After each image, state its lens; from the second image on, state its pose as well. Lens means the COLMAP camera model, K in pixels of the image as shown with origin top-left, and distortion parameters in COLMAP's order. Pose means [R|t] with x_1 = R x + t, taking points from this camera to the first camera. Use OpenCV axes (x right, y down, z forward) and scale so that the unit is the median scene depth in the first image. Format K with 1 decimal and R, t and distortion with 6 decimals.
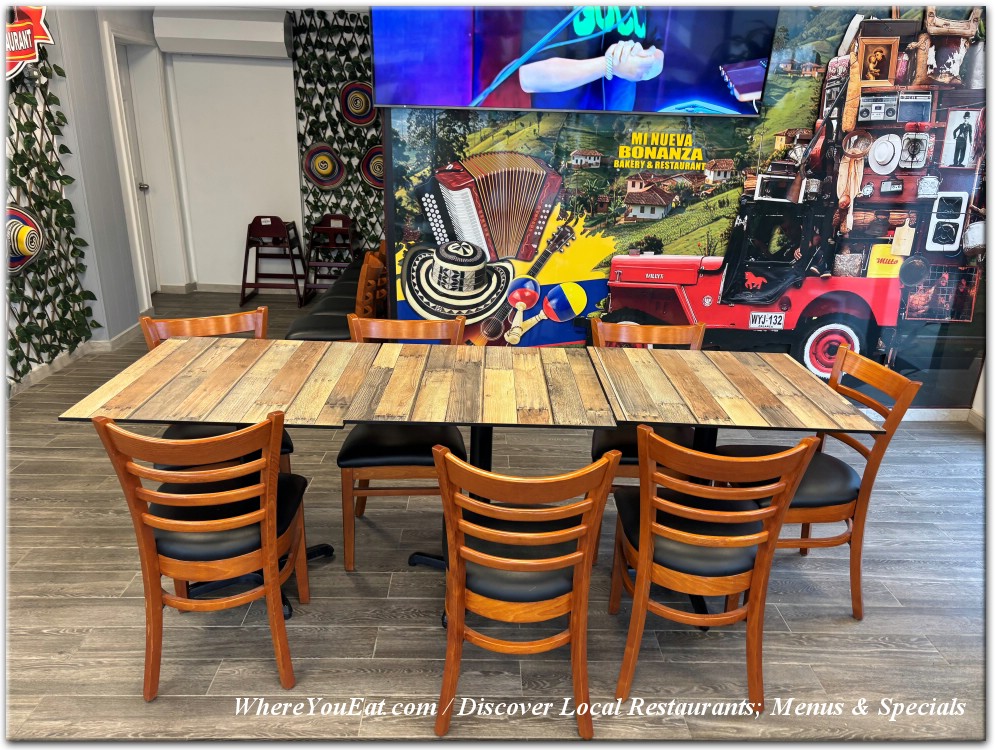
lens RADIAL K [[740.9, 0, 501.8], [0, 740.9, 373.7], [0, 0, 1]] dist [0.053138, -0.057922]
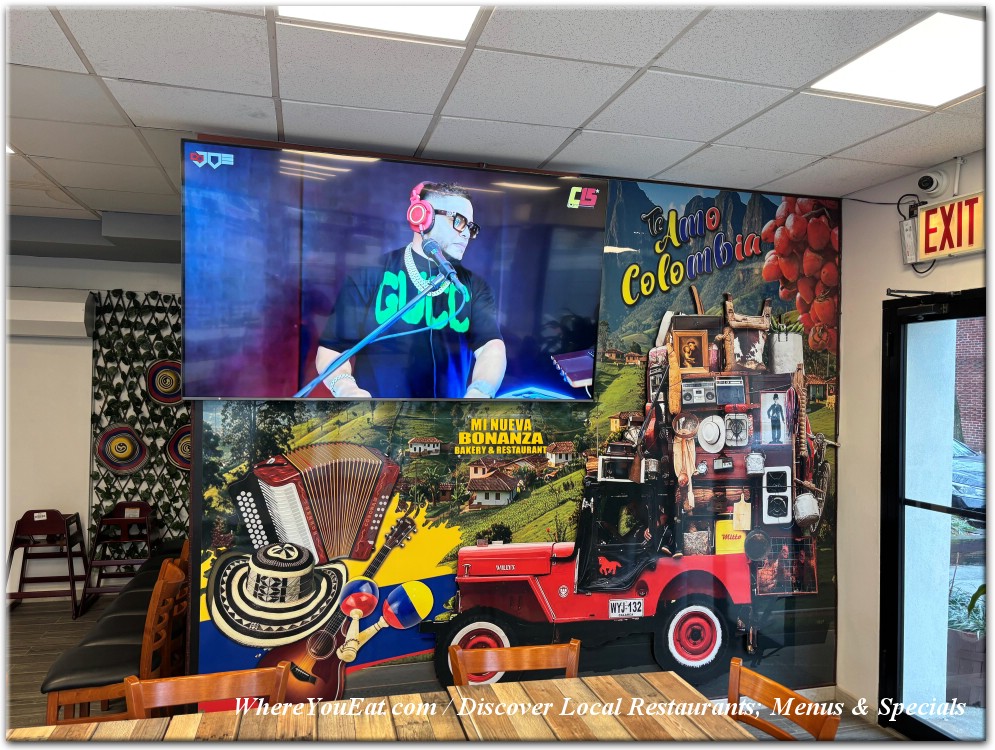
lens RADIAL K [[736.5, 0, 498.8], [0, 736.5, 378.8], [0, 0, 1]] dist [0.076947, -0.069100]
pose [[0.973086, -0.012437, 0.230106, -0.008215], [0.085987, 0.946019, -0.312497, -0.067700], [-0.213798, 0.323872, 0.921627, 0.092238]]
